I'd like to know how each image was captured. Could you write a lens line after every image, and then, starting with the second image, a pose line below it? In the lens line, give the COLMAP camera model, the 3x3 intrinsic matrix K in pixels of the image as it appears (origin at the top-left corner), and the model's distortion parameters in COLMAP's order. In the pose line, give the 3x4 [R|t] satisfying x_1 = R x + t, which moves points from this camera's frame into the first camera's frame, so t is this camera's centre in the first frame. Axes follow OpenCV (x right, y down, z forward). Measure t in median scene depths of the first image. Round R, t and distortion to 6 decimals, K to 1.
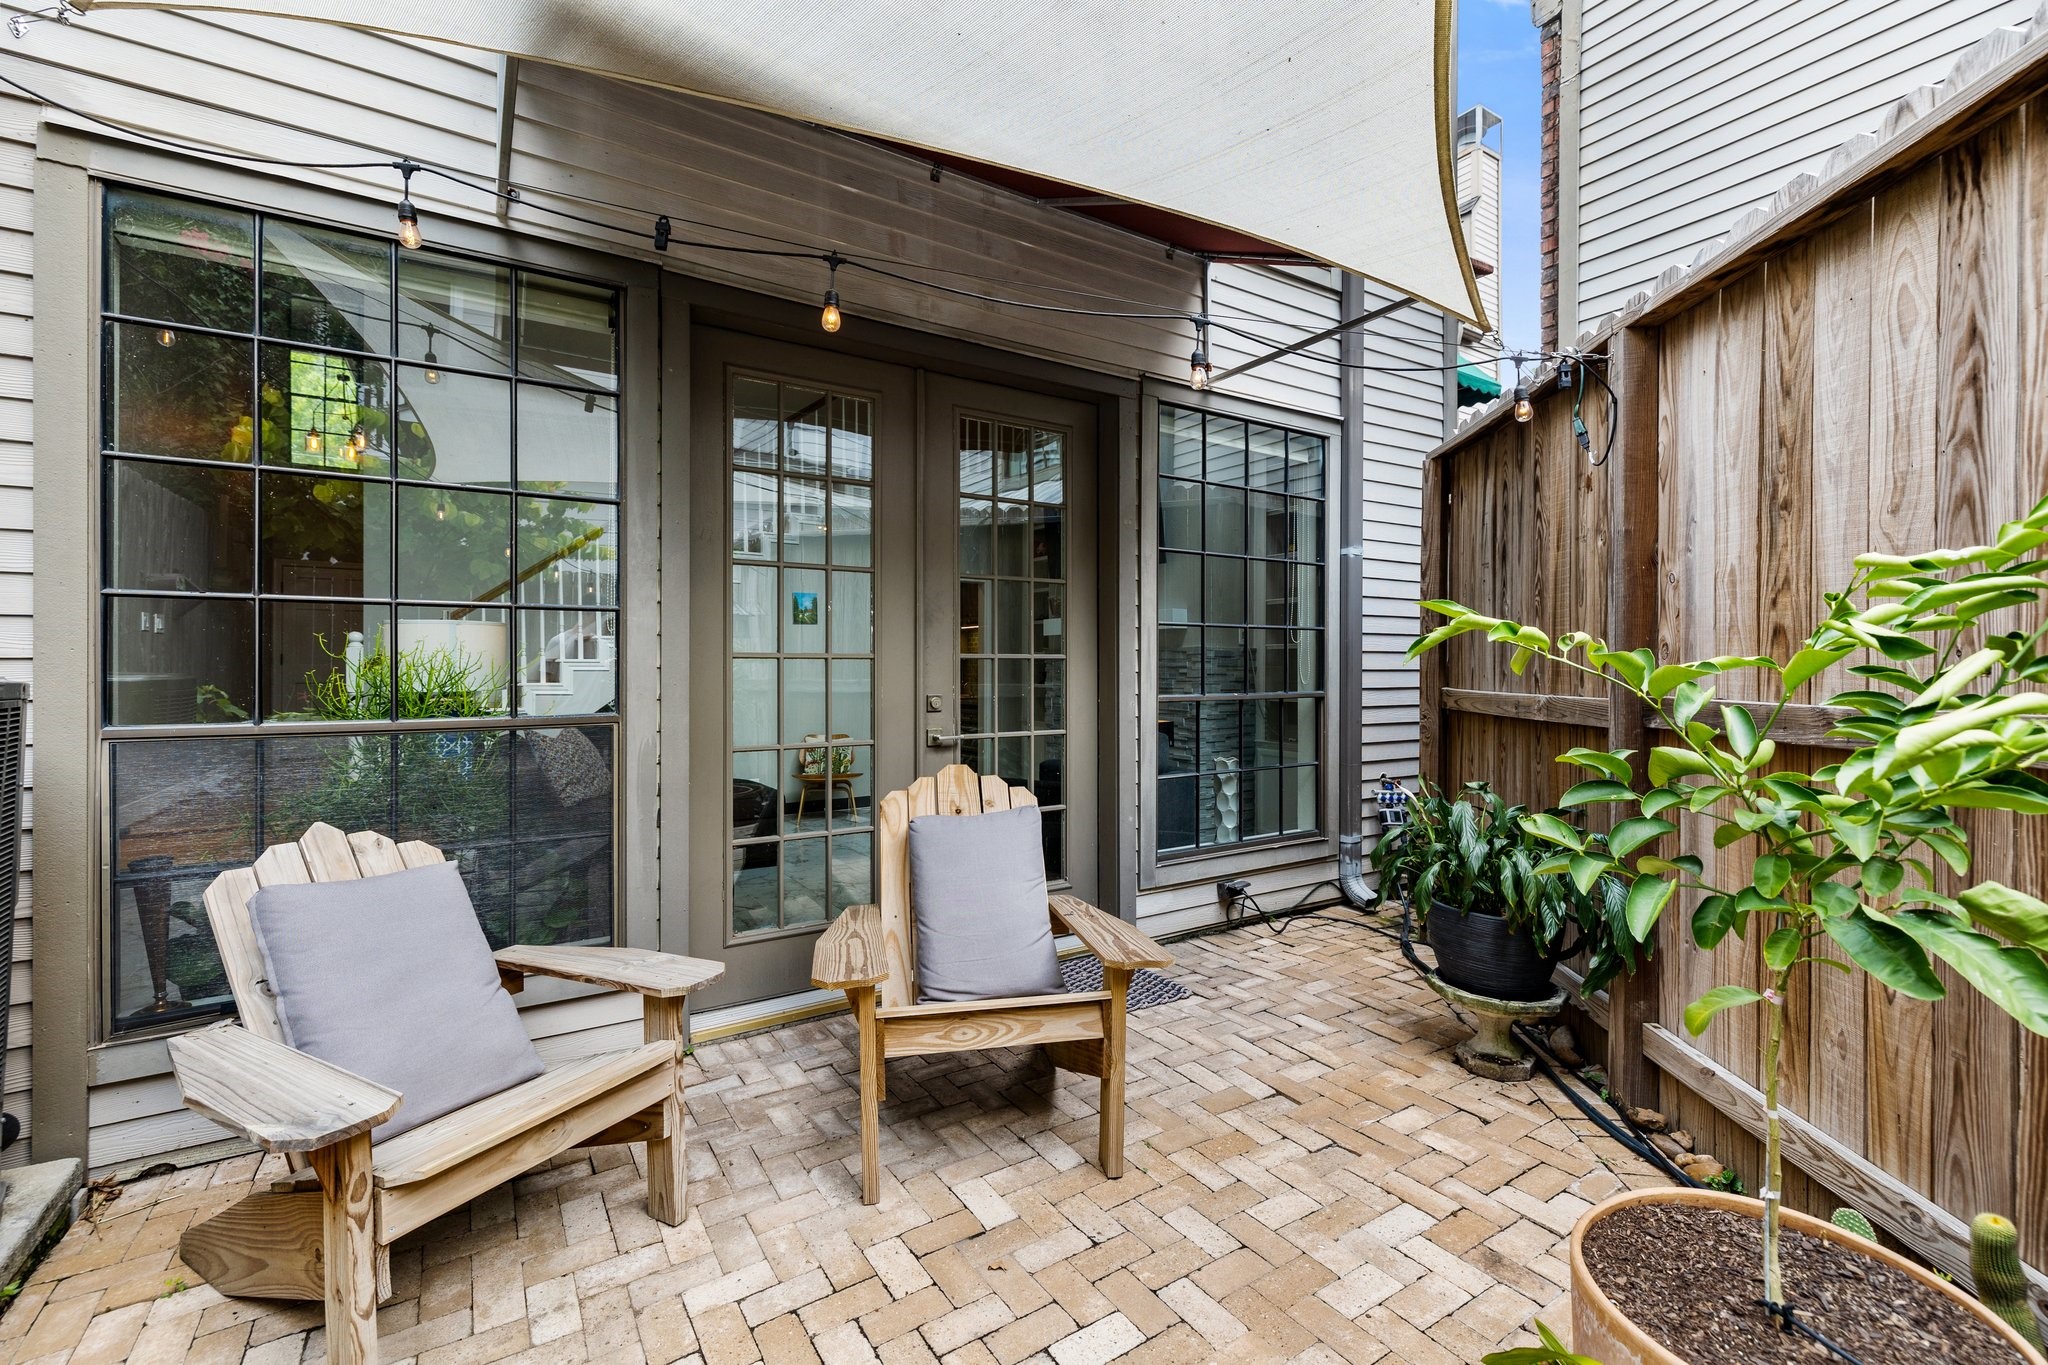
lens RADIAL K [[855.6, 0, 1014.0], [0, 855.6, 665.1], [0, 0, 1]] dist [0.003669, -0.001074]
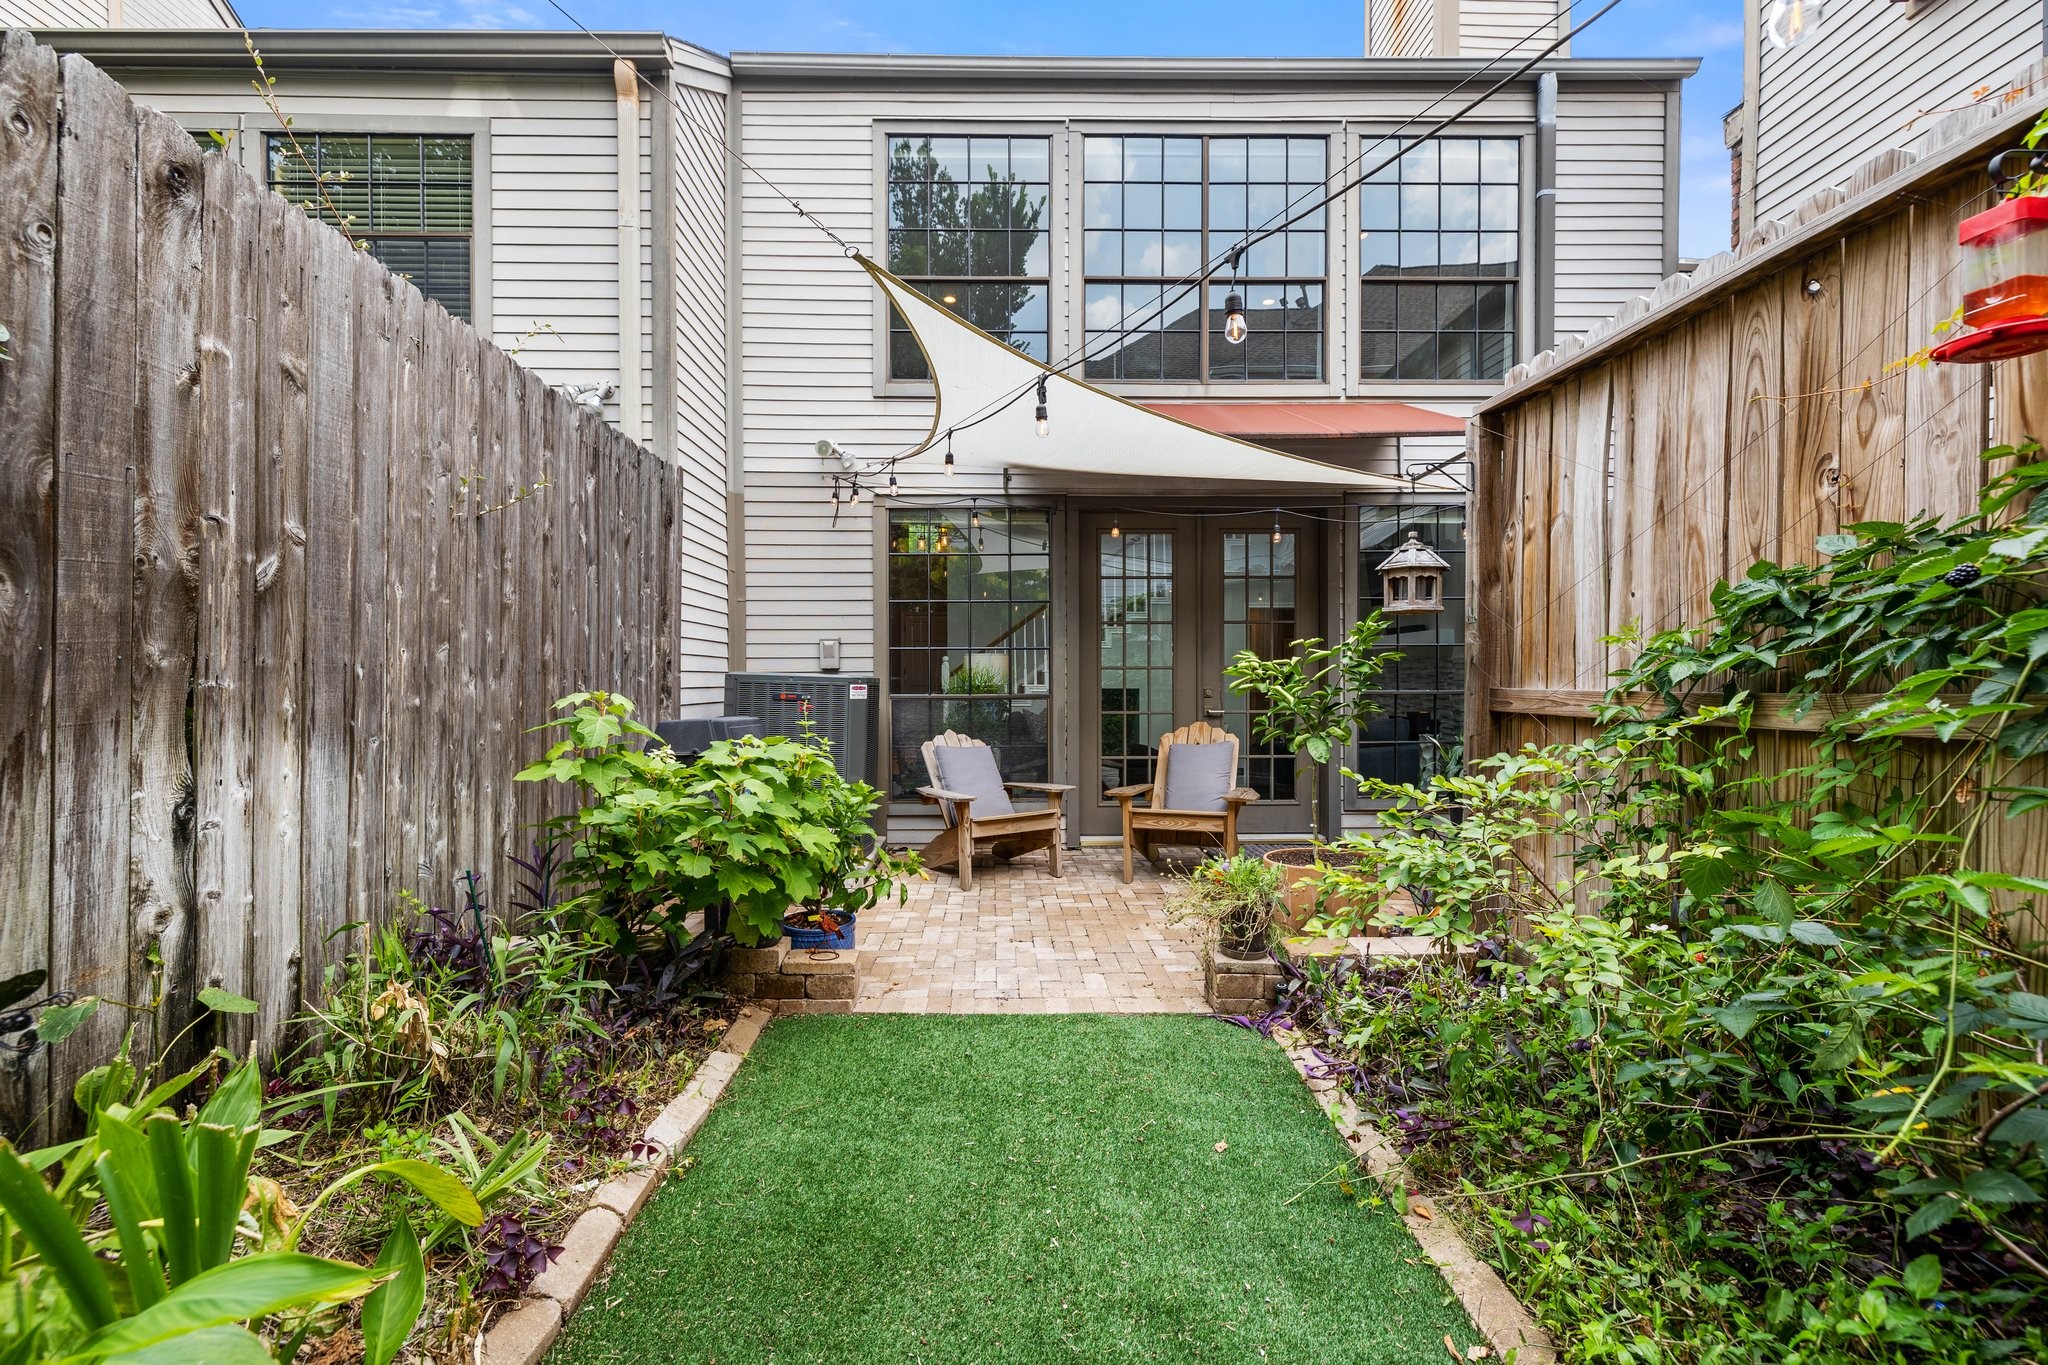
lens RADIAL K [[855.6, 0, 1014.5], [0, 855.6, 687.9], [0, 0, 1]] dist [0.003669, -0.001074]
pose [[0.850156, 0.003873, -0.526516, 0.621867], [0.003872, 0.999900, 0.013607, 0.009818], [0.526516, -0.013607, 0.850056, -0.933358]]
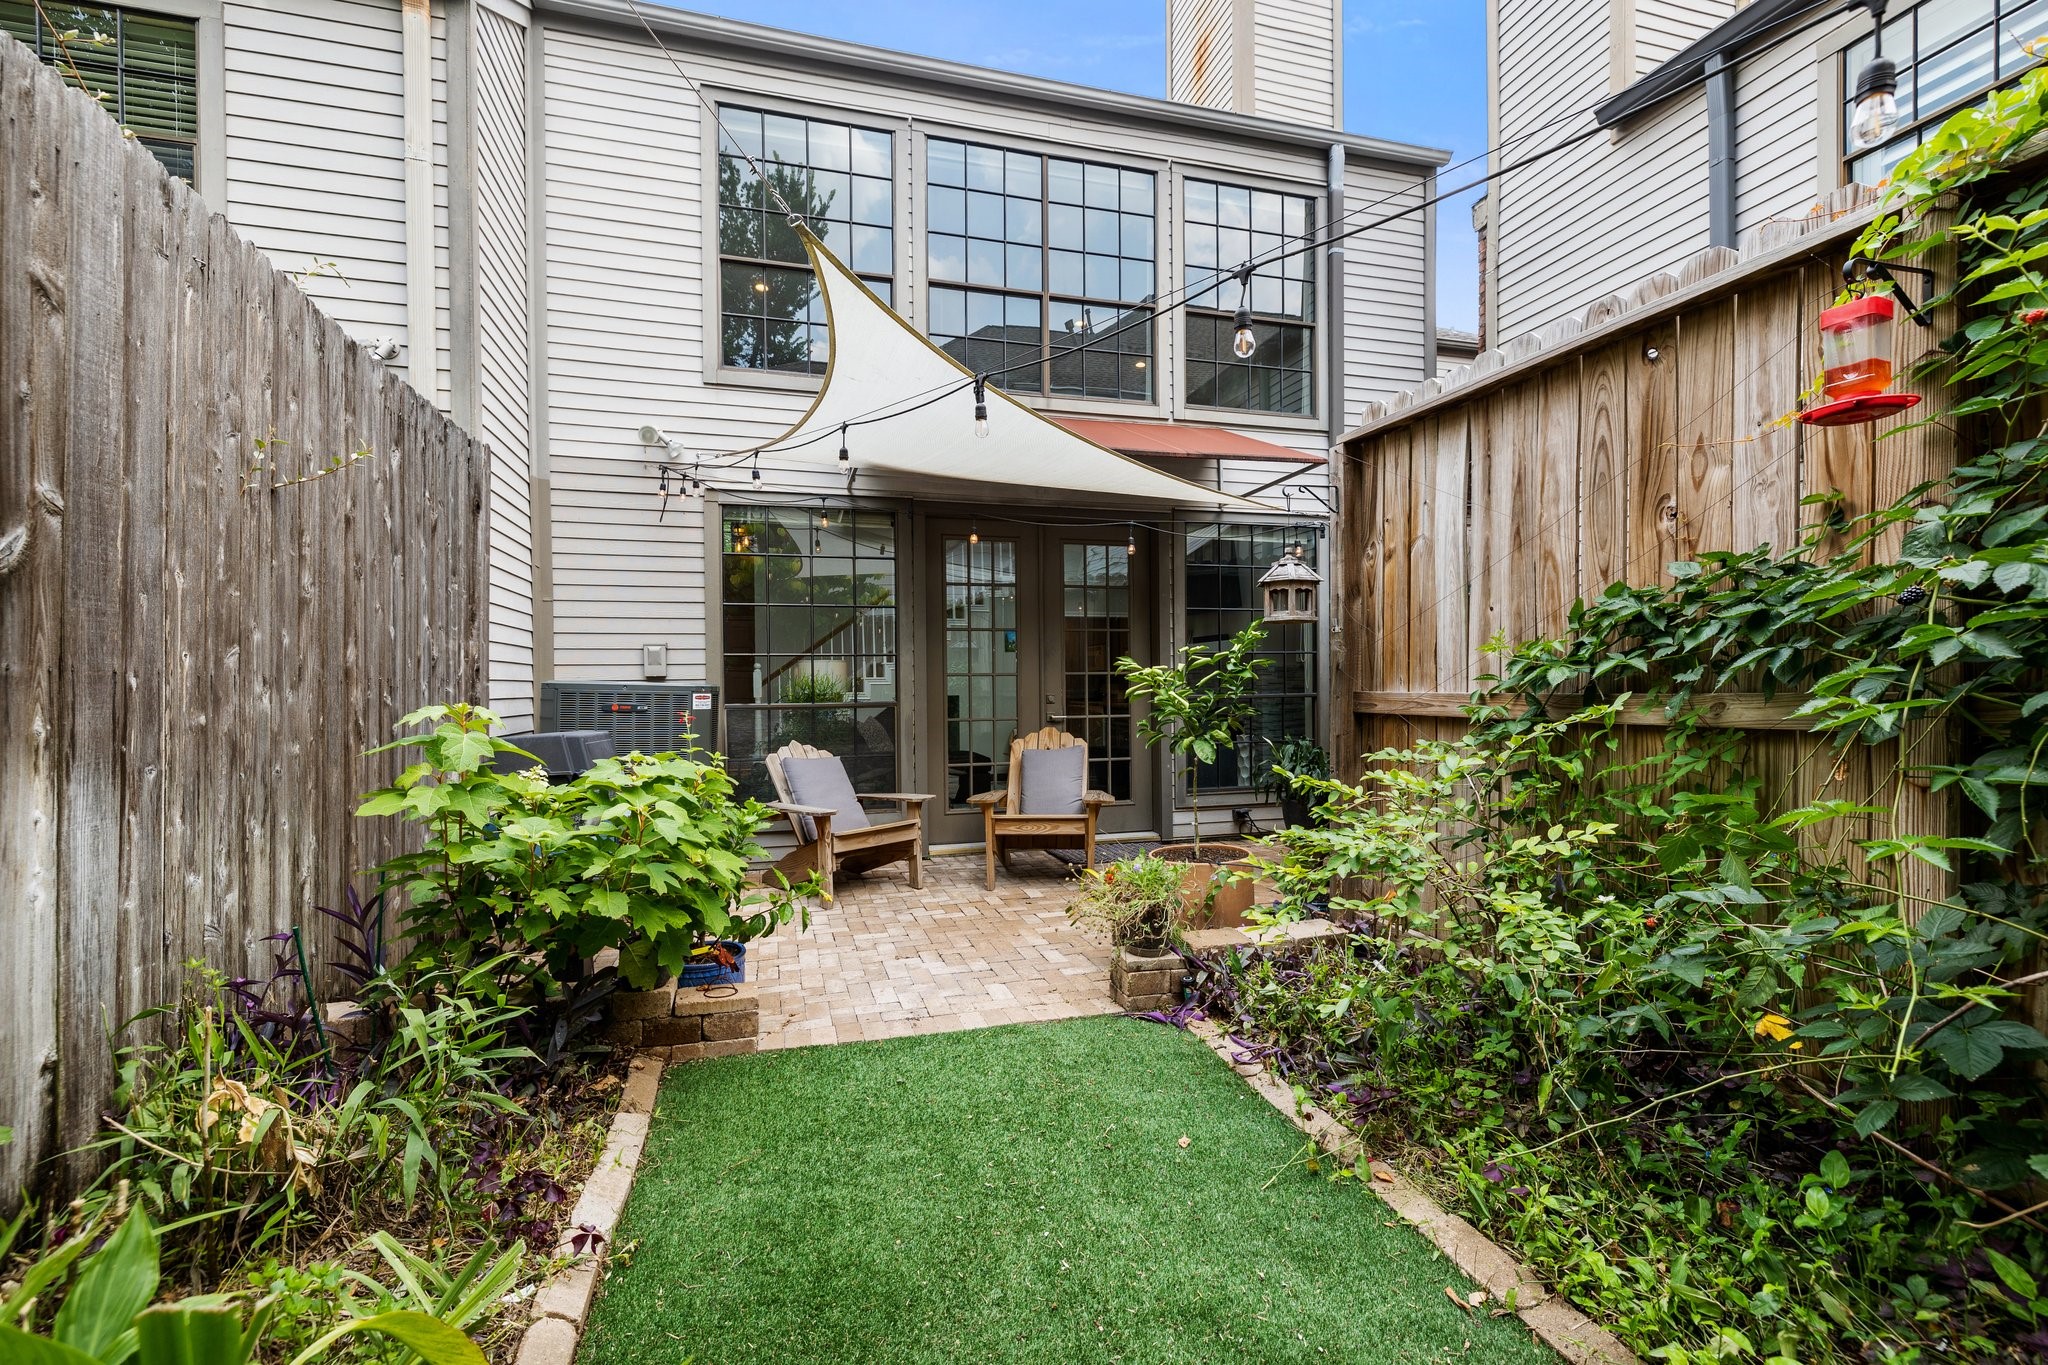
lens RADIAL K [[855.6, 0, 1008.9], [0, 855.6, 691.5], [0, 0, 1]] dist [0.003669, -0.001074]
pose [[0.954509, -0.005479, -0.298131, 0.454305], [0.009266, 0.999893, 0.011291, 0.008998], [0.298037, -0.013540, 0.954458, -0.981924]]
